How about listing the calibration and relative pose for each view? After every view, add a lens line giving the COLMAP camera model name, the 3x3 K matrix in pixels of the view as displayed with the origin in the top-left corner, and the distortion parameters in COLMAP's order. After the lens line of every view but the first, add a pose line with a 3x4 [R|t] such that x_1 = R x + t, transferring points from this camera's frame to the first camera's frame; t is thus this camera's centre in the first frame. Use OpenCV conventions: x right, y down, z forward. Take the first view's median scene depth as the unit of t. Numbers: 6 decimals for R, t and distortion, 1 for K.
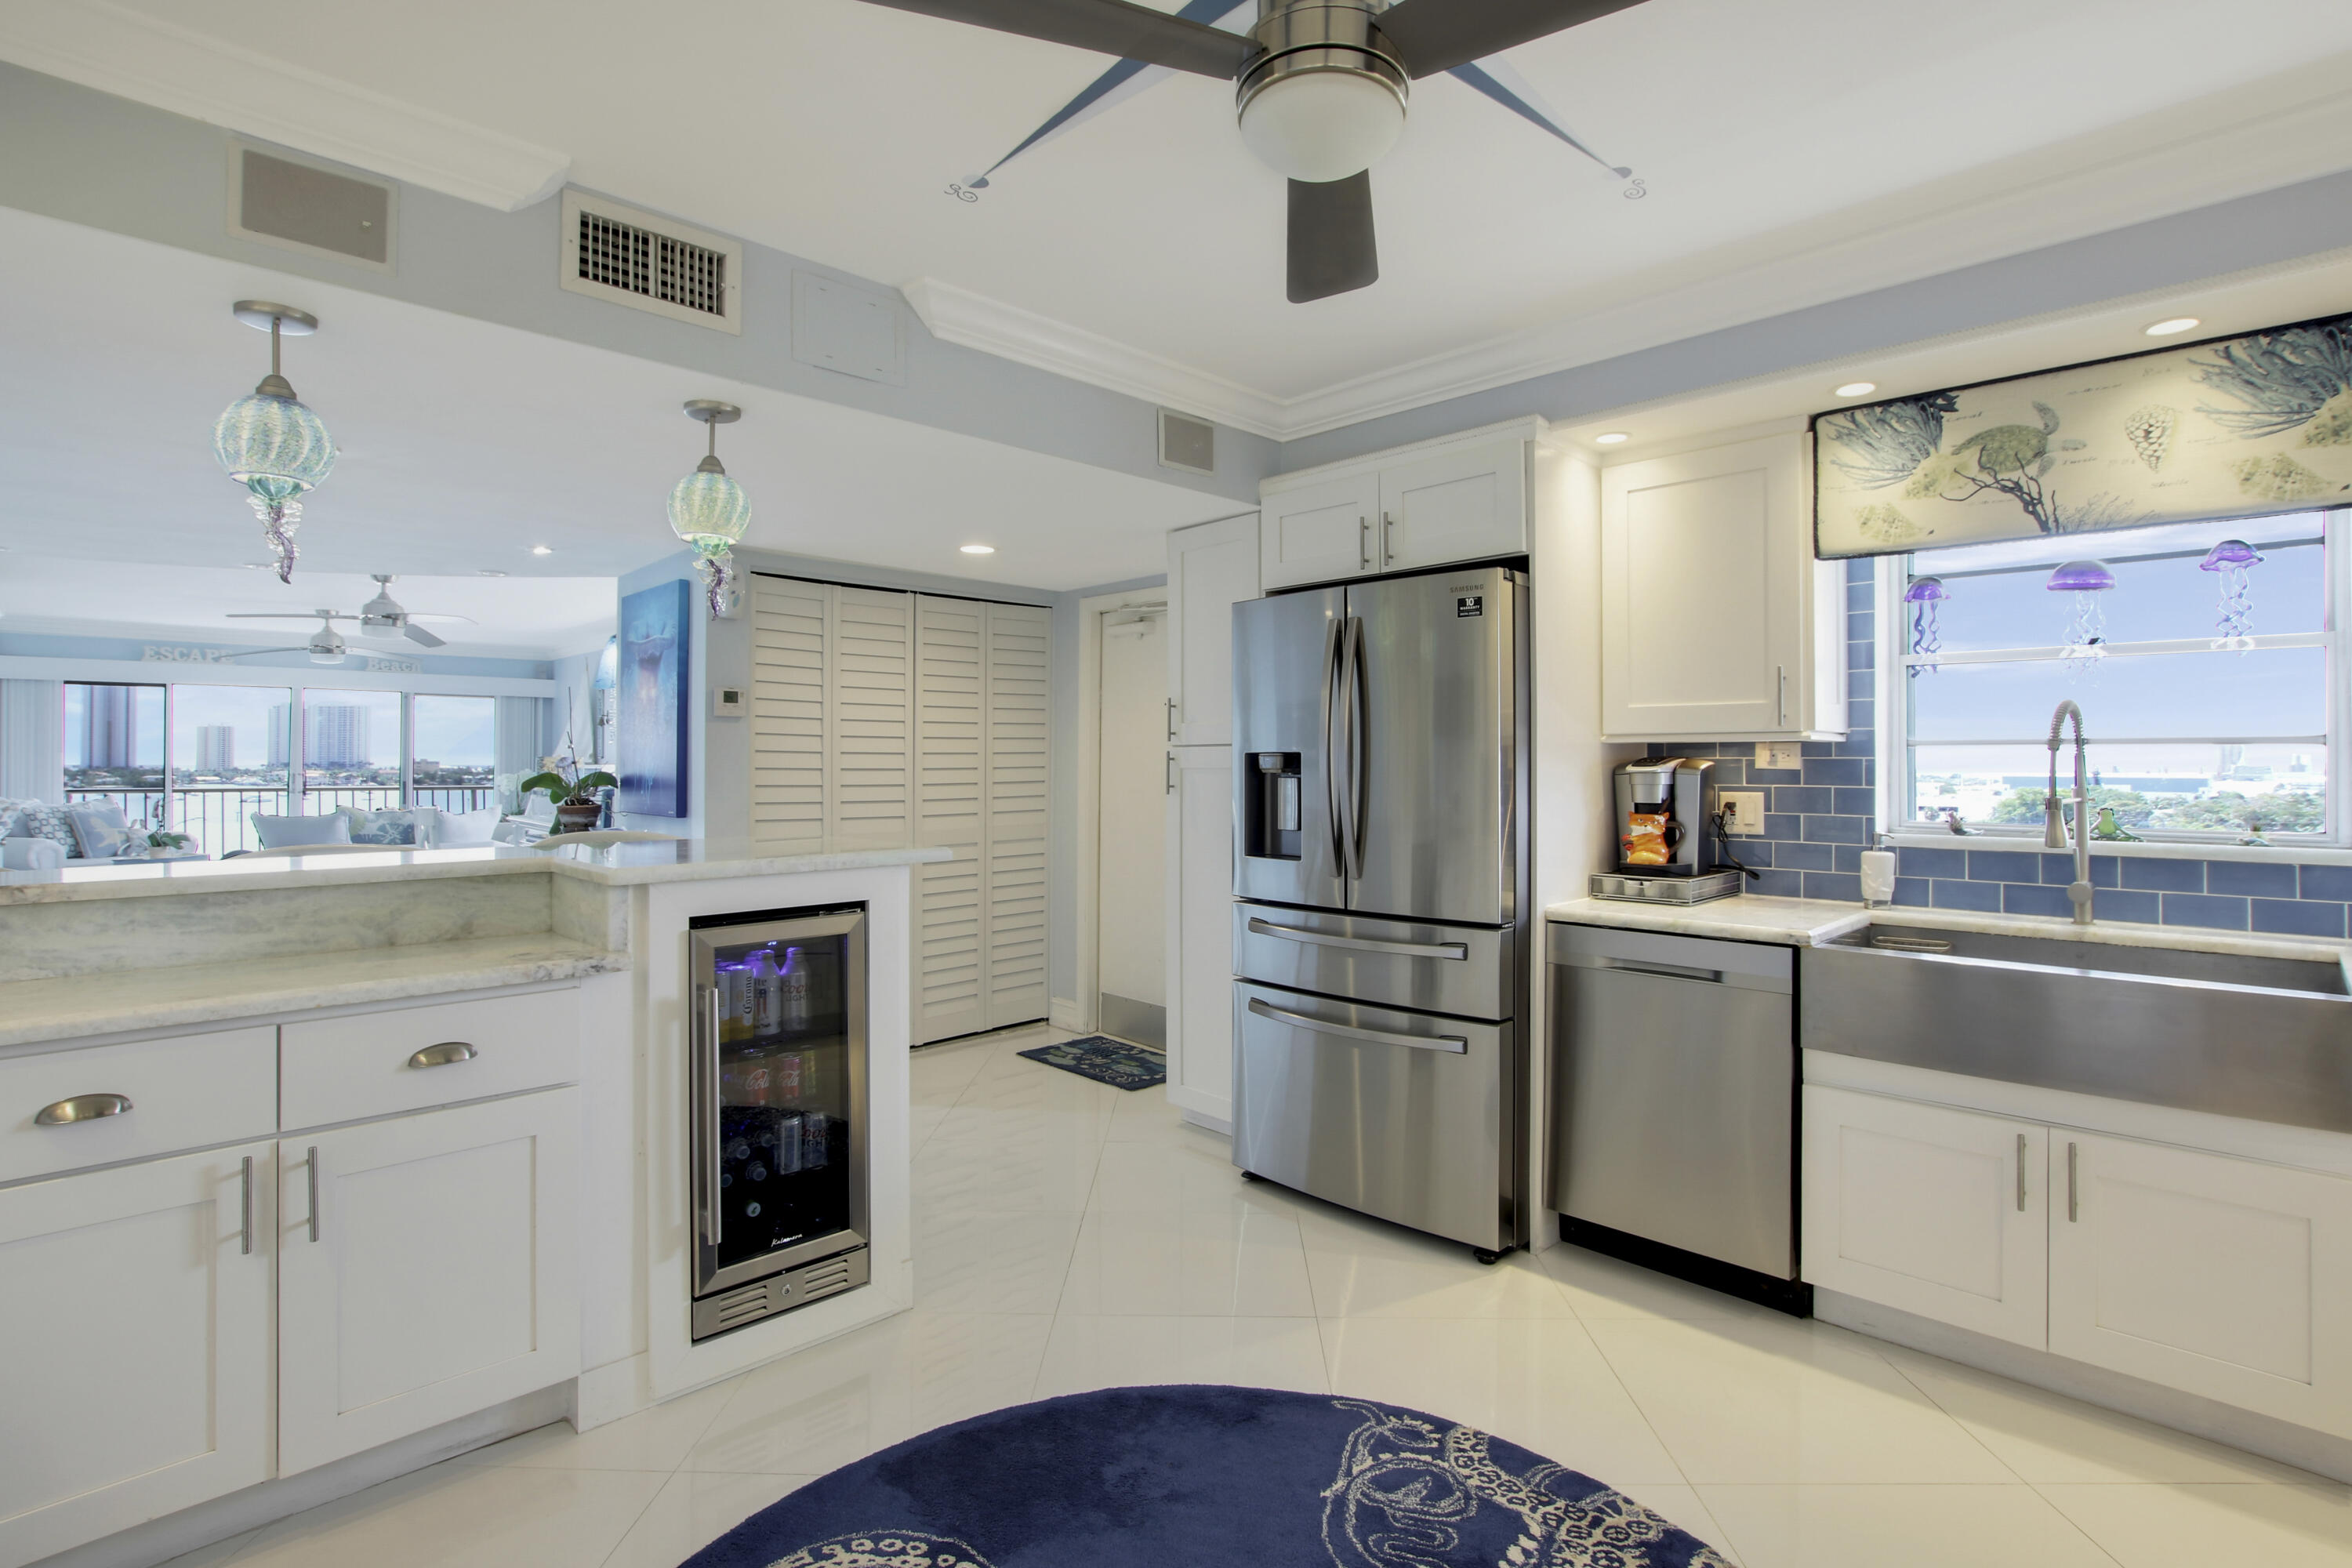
lens RADIAL K [[1122.1, 0, 1222.3], [0, 1122.1, 763.3], [0, 0, 1]] dist [-0.038749, 0.004860]
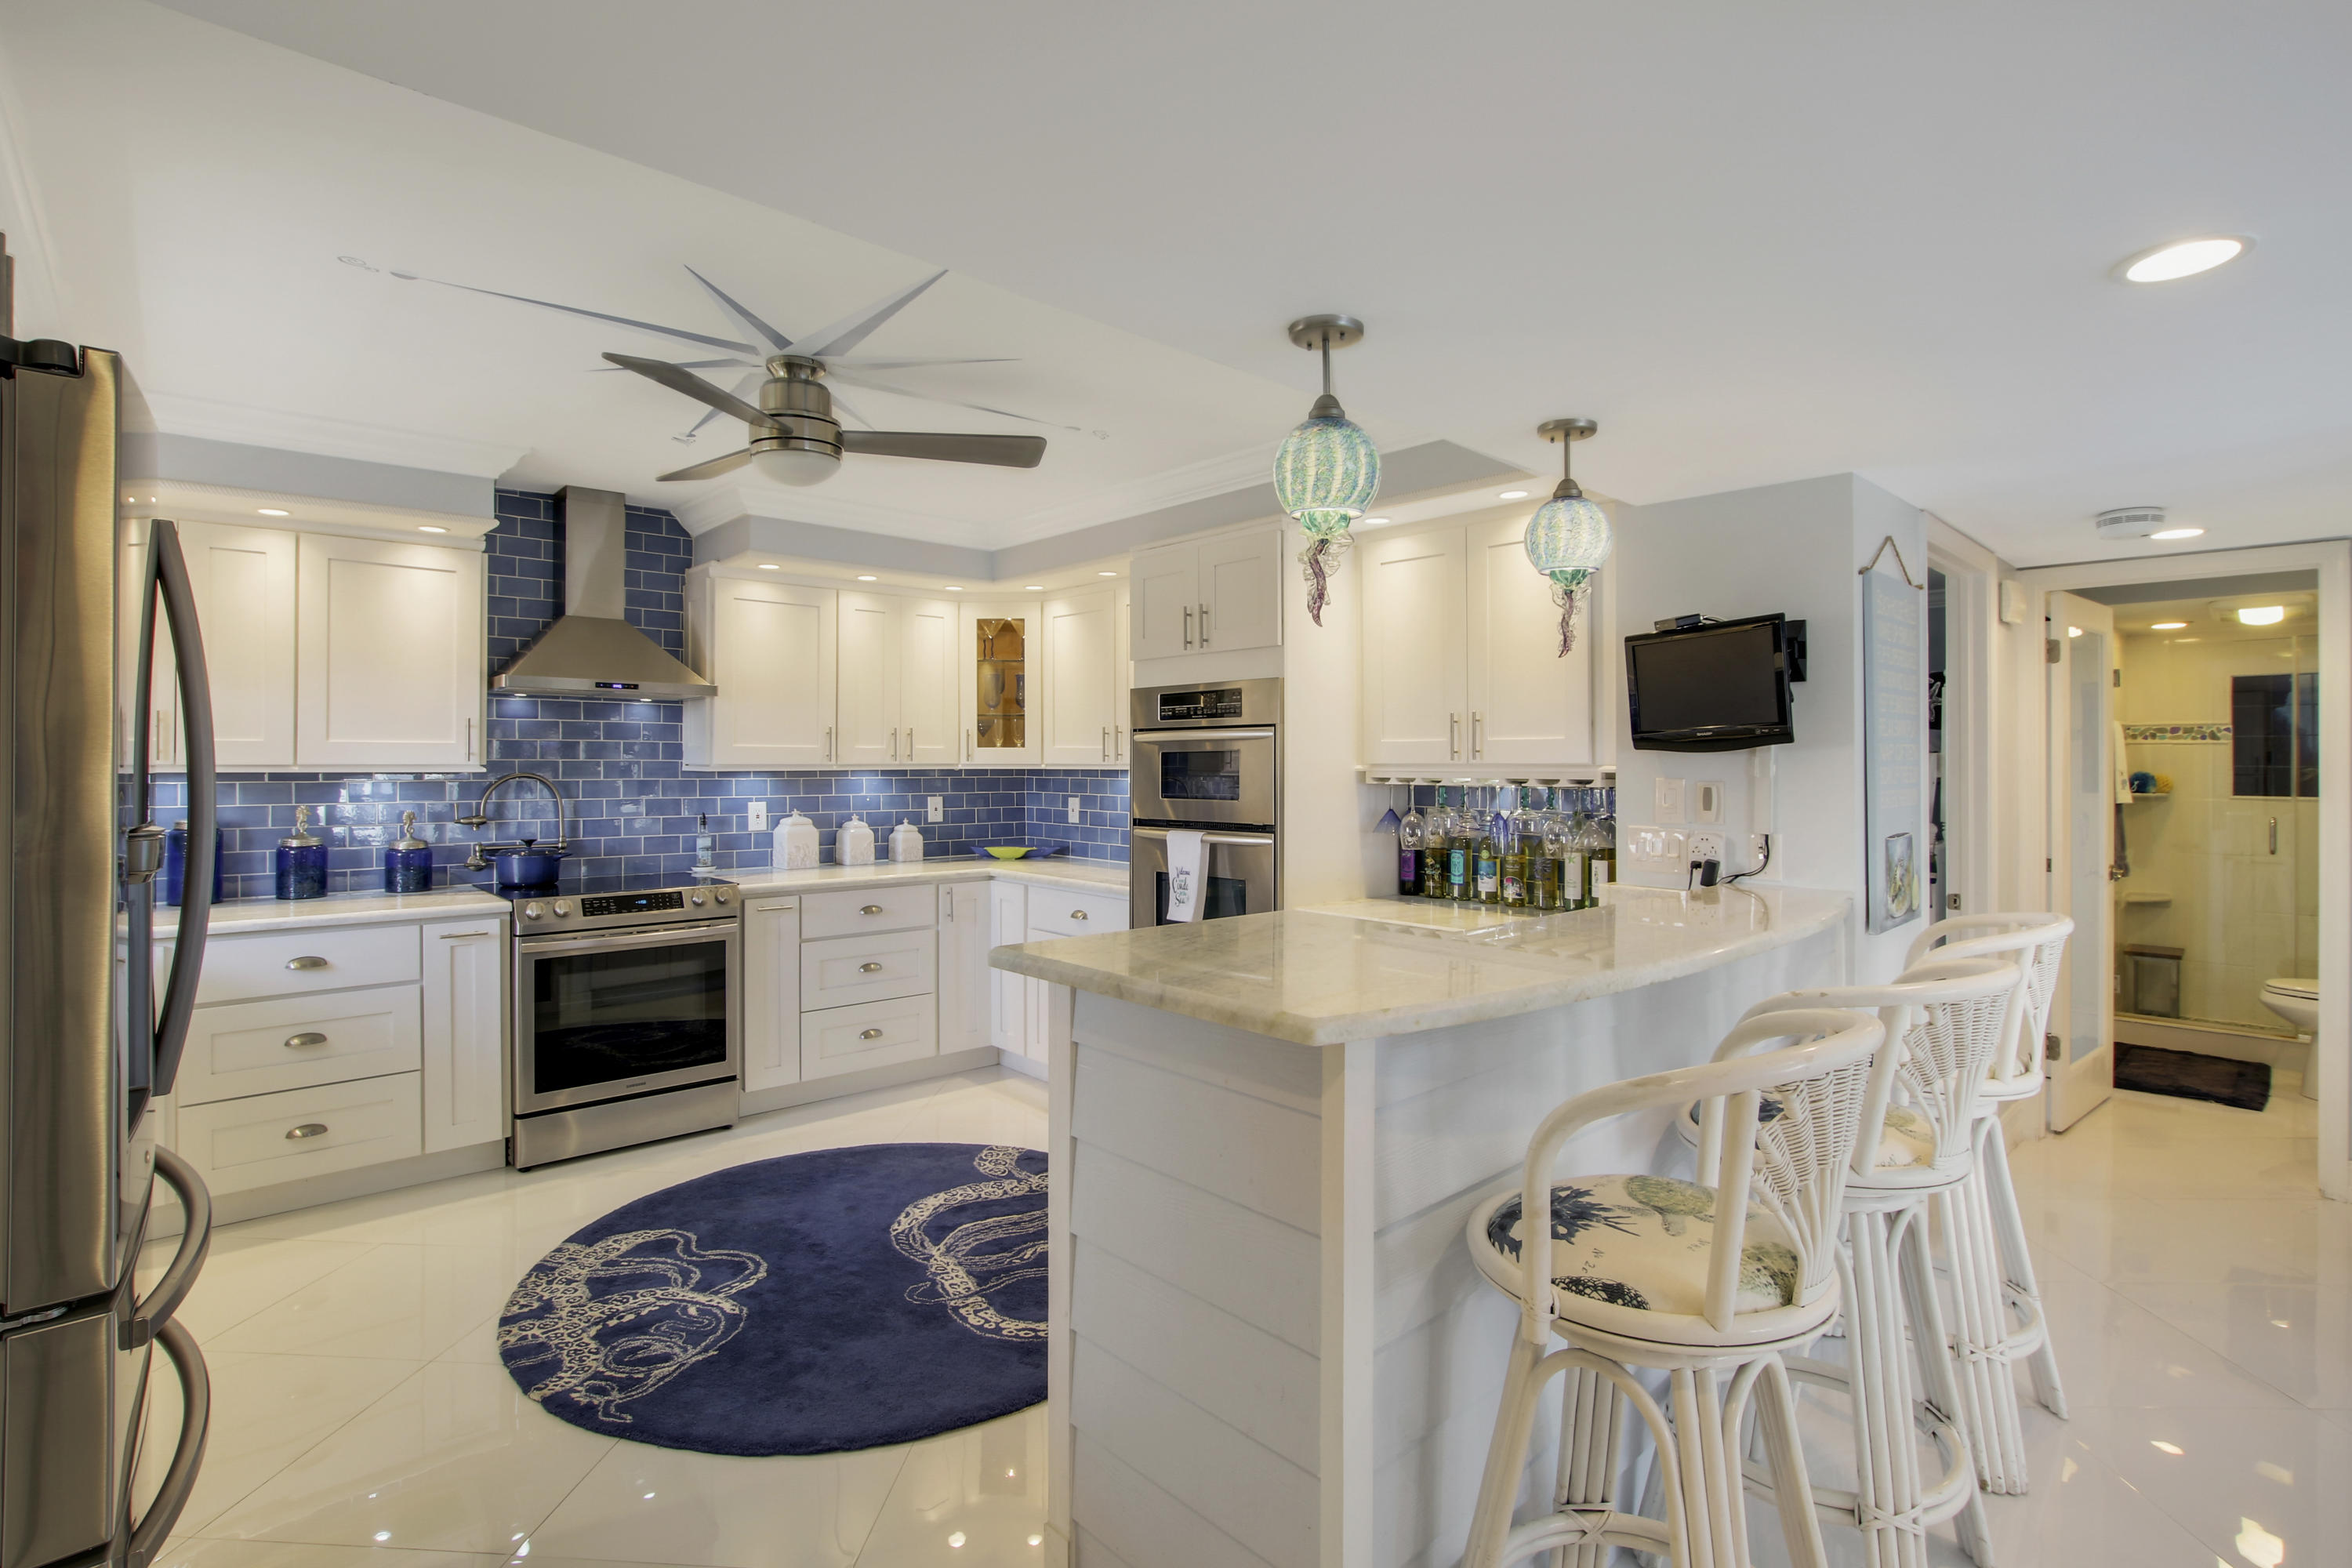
lens RADIAL K [[1122.1, 0, 1178.1], [0, 1122.1, 756.9], [0, 0, 1]] dist [-0.038749, 0.004860]
pose [[-0.998193, -0.002584, 0.060041, -0.446904], [-0.002748, 0.999993, -0.002652, -0.048179], [-0.060033, -0.002812, -0.998192, 1.879855]]
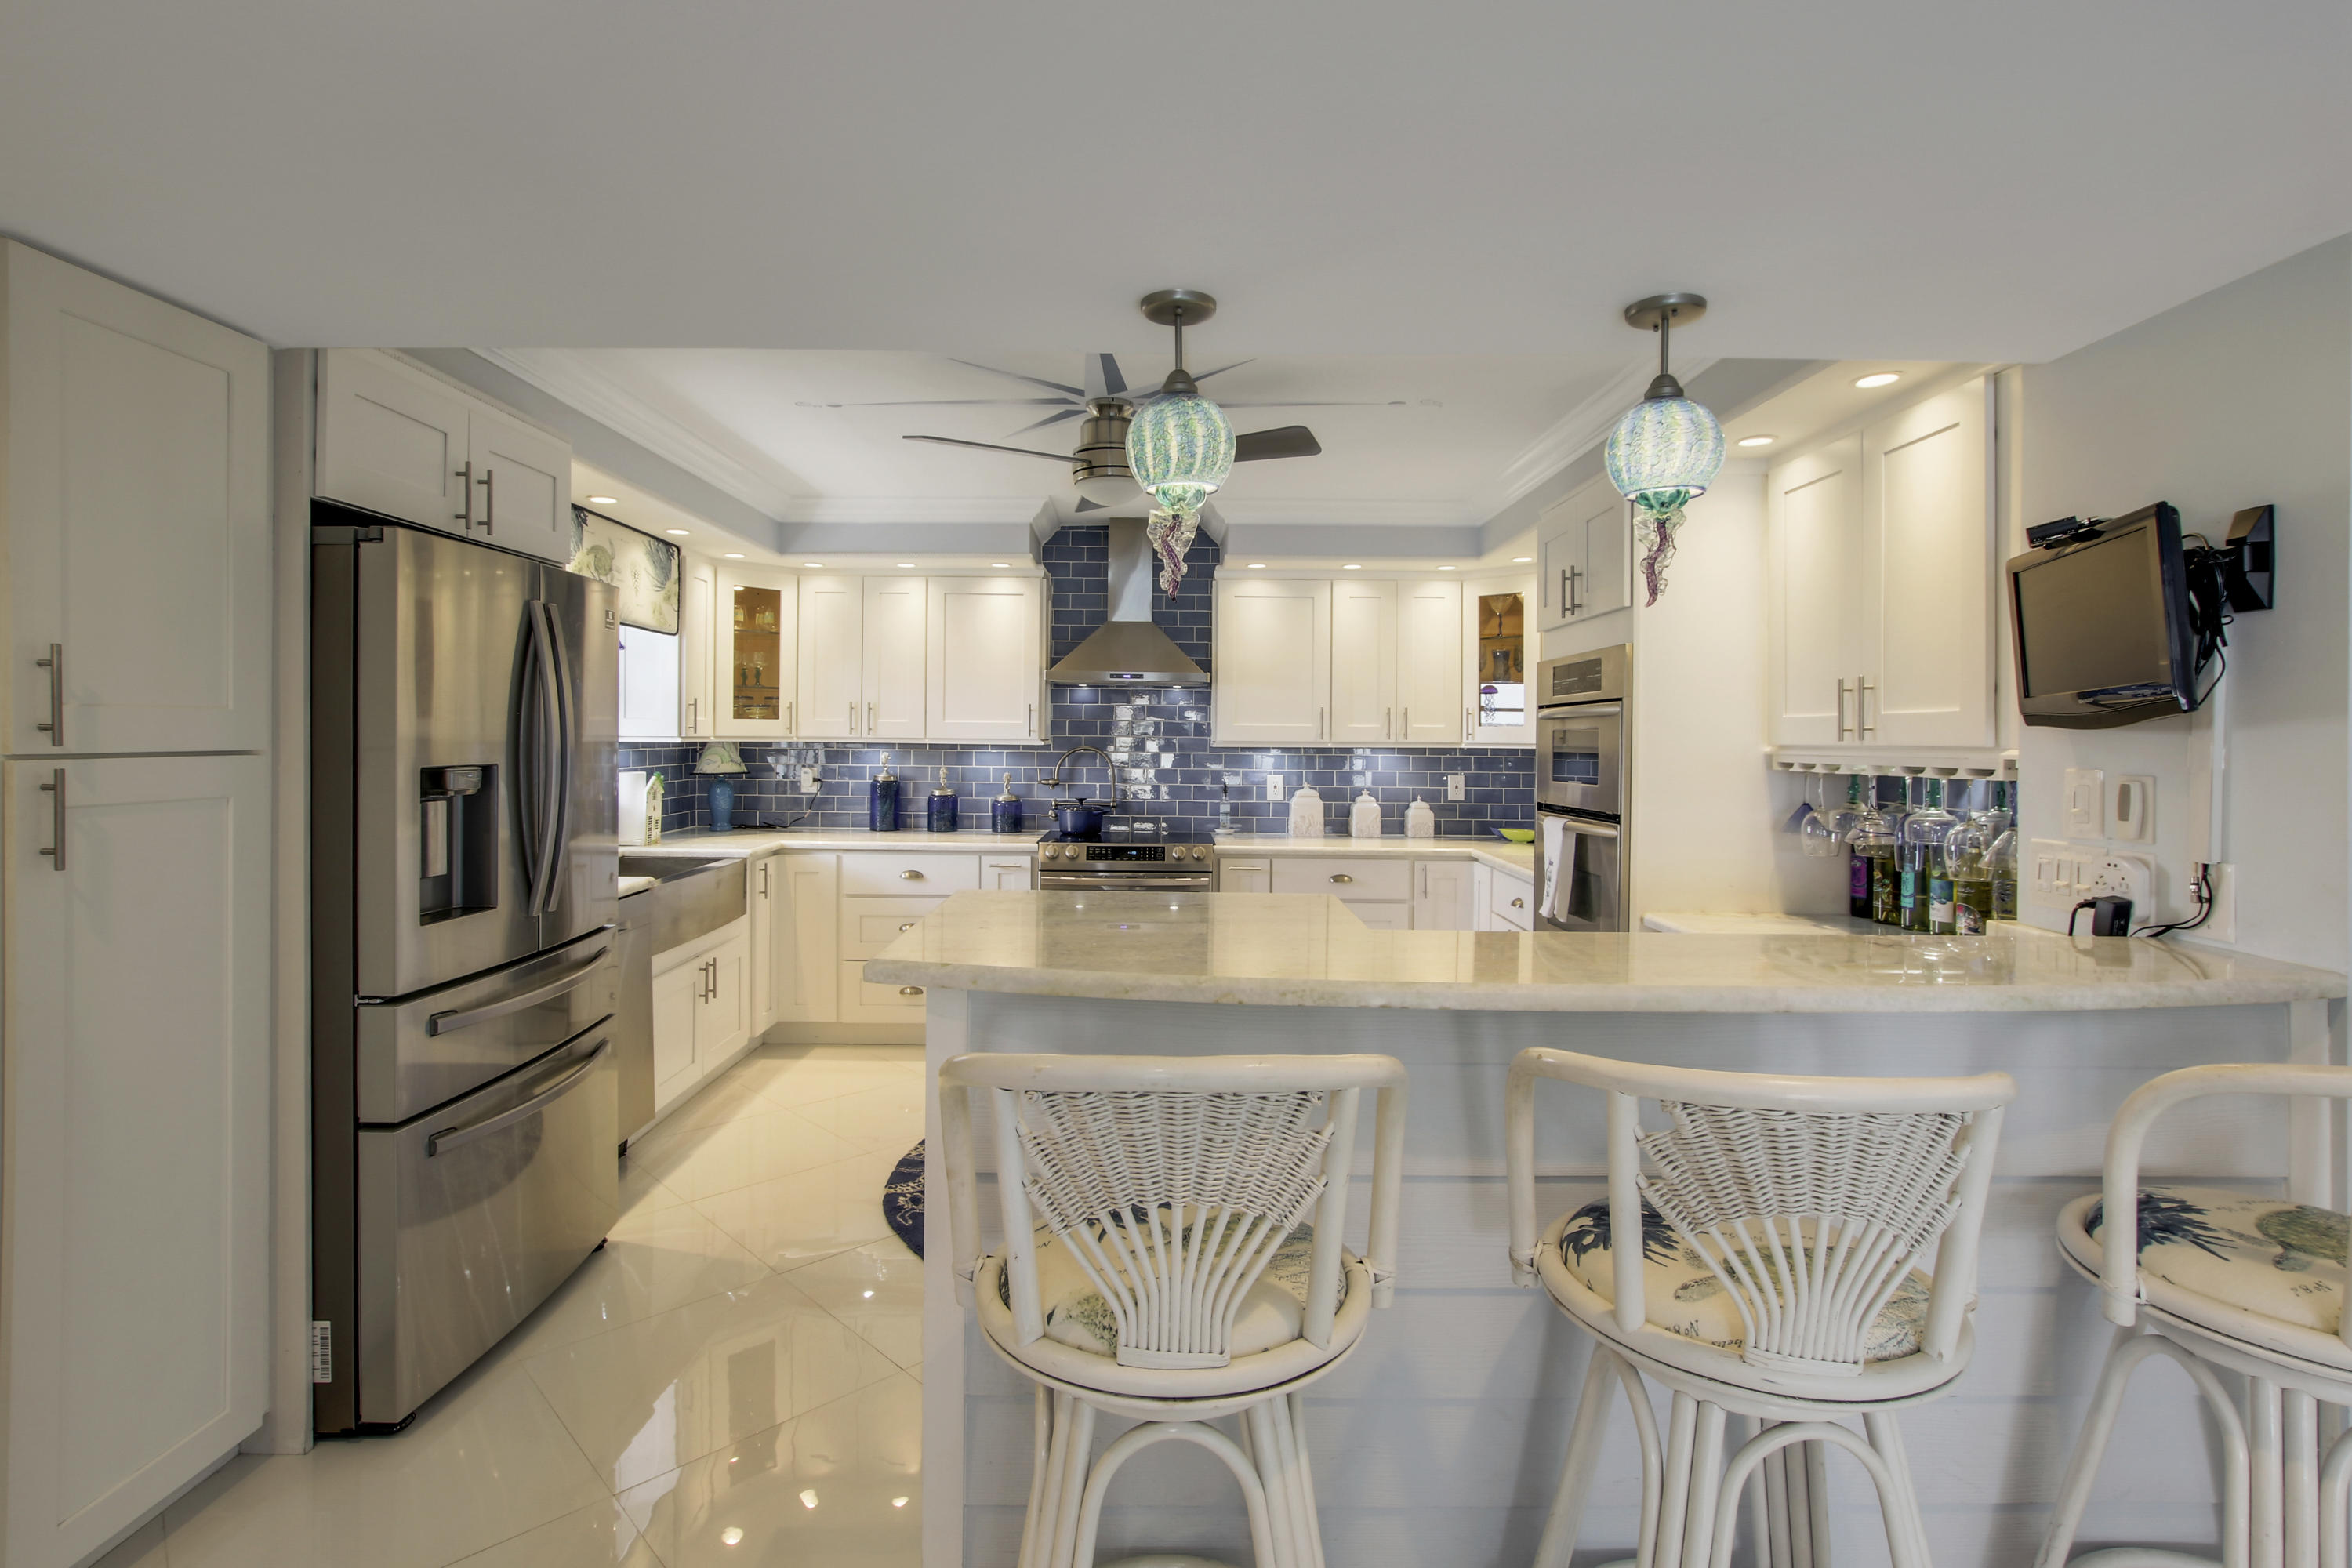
lens RADIAL K [[1122.1, 0, 1135.9], [0, 1122.1, 724.7], [0, 0, 1]] dist [-0.038749, 0.004860]
pose [[-0.681993, 0.000088, 0.731359, -1.054713], [-0.009960, 0.999906, -0.009409, -0.047090], [-0.731291, -0.013701, -0.681928, 1.652505]]
